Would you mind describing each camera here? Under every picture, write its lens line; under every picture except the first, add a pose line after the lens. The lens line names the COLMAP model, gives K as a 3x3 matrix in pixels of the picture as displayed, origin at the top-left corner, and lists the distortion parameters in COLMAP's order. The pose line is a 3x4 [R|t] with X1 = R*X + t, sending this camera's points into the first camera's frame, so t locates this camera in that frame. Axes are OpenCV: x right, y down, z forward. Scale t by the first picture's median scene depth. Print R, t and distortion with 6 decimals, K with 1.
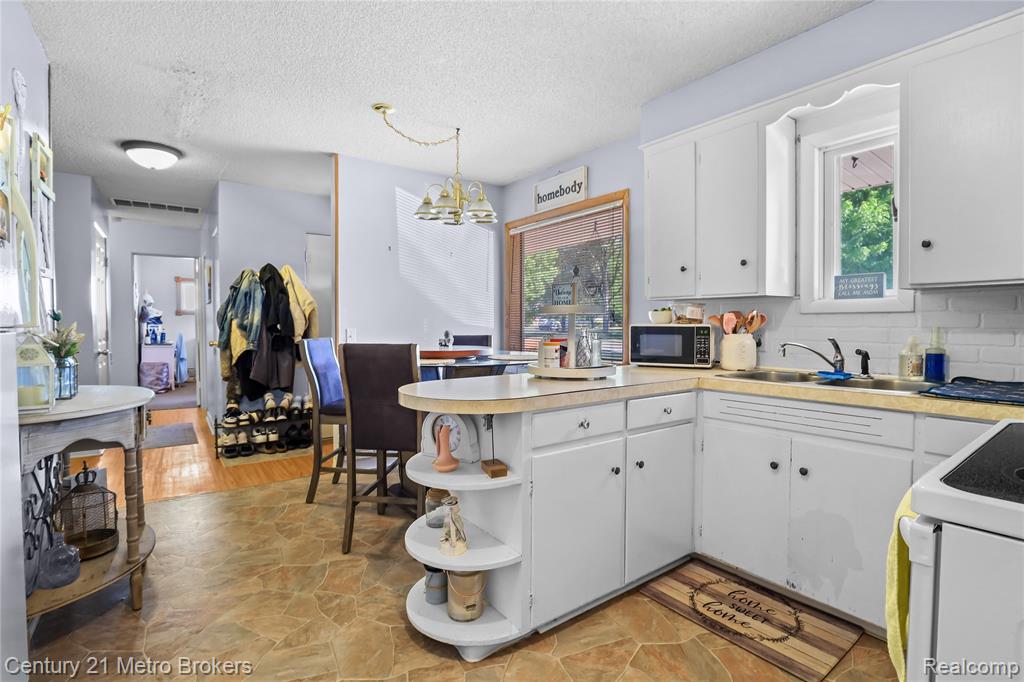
lens RADIAL K [[498.9, 0, 512.0], [0, 498.9, 341.0], [0, 0, 1]] dist [-0.037048, 0.009948]
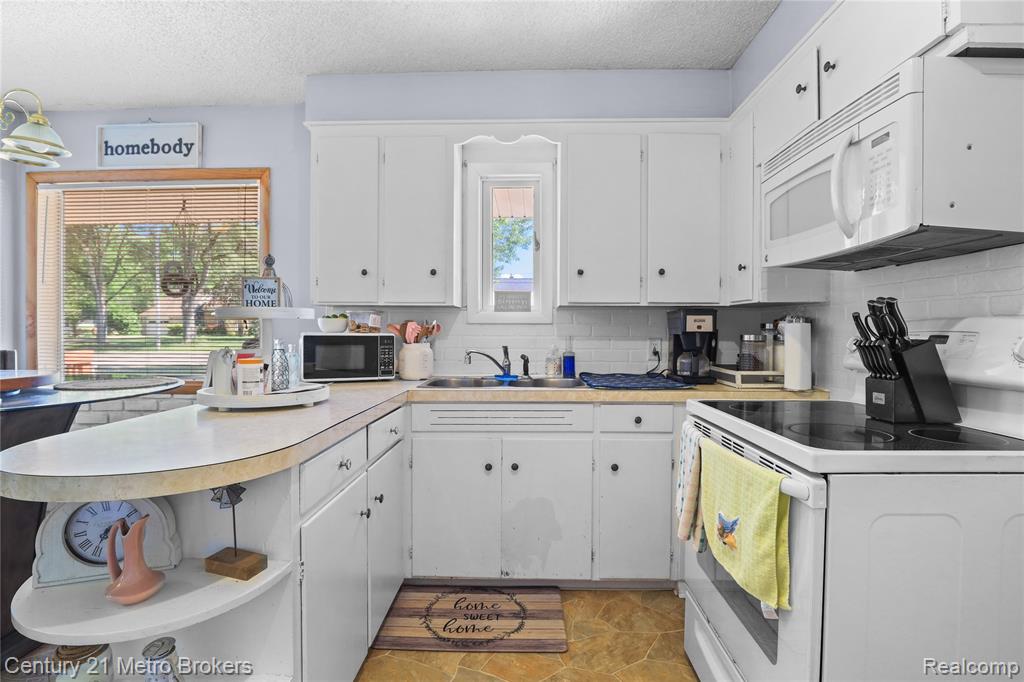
lens RADIAL K [[498.9, 0, 512.0], [0, 498.9, 341.0], [0, 0, 1]] dist [-0.037048, 0.009948]
pose [[0.599983, -0.010382, 0.799946, -0.266922], [0.023930, 0.999701, -0.004974, -0.010413], [-0.799655, 0.022127, 0.600052, 0.290413]]
